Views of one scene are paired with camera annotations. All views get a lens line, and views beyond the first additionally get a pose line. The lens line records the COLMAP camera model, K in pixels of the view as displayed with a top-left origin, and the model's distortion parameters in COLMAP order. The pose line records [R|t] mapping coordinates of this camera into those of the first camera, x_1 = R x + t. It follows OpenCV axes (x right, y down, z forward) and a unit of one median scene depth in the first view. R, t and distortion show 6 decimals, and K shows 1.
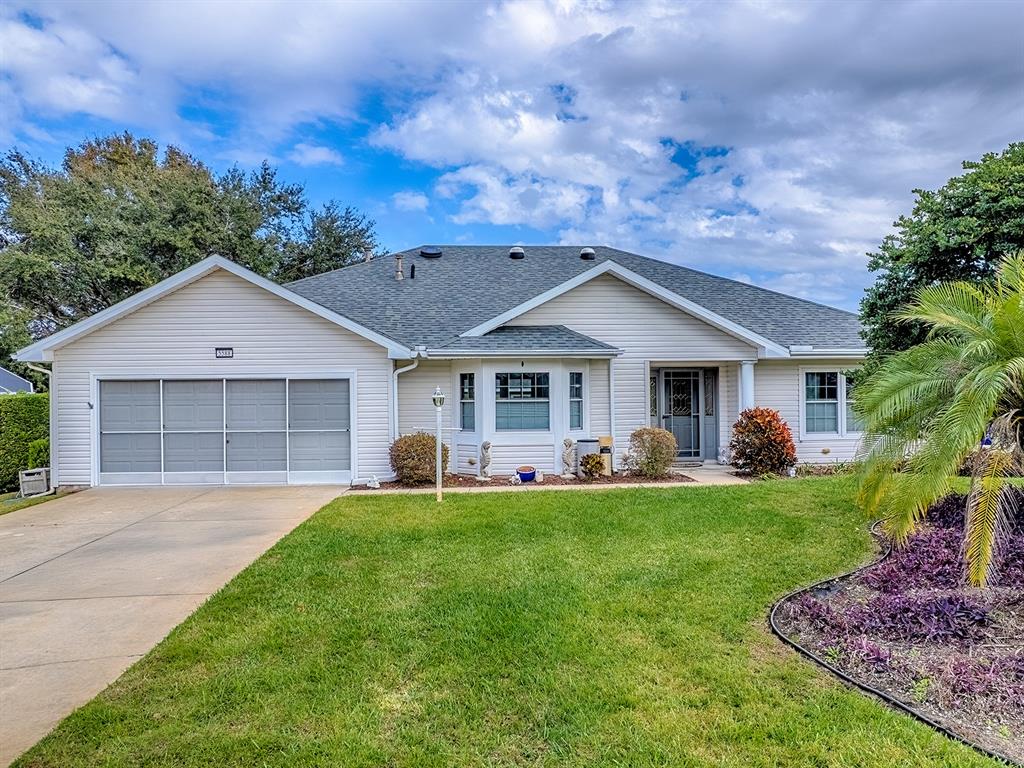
lens RADIAL K [[723.2, 0, 512.0], [0, 723.2, 384.0], [0, 0, 1]] dist [-0.028201, 0.001726]
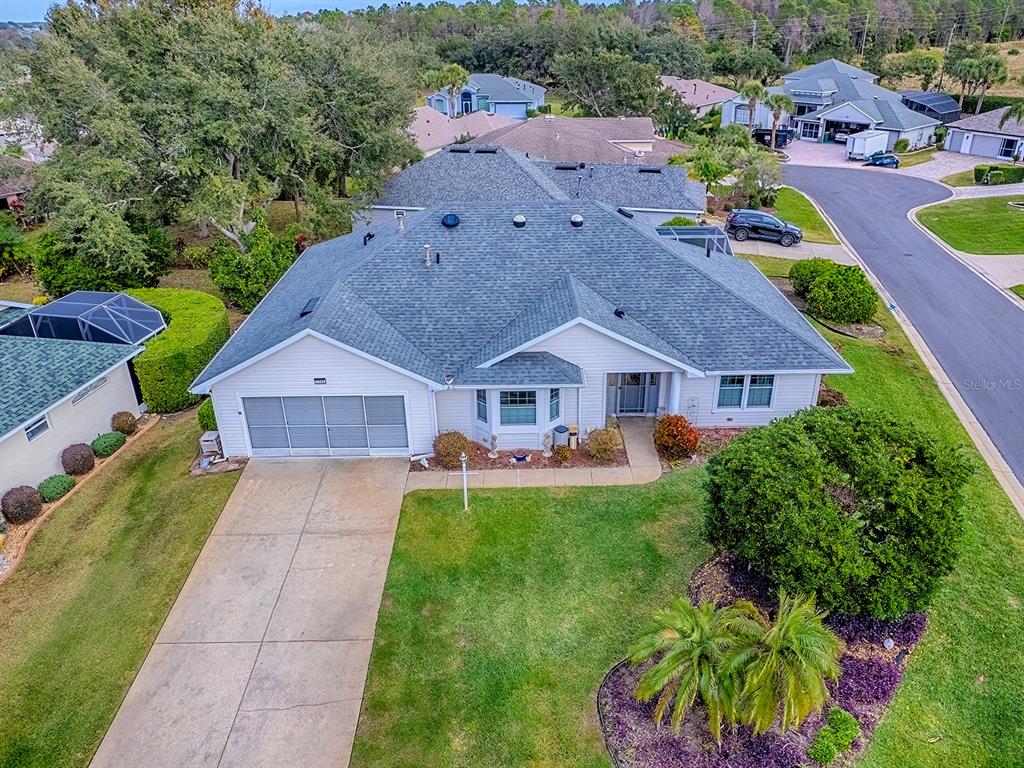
lens RADIAL K [[746.8, 0, 485.2], [0, 746.8, 382.5], [0, 0, 1]] dist [-0.042914, -0.001706]
pose [[0.997791, 0.012410, -0.065262, 0.047444], [0.018825, 0.889303, 0.456930, -0.741115], [0.063708, -0.457150, 0.887105, -0.362279]]
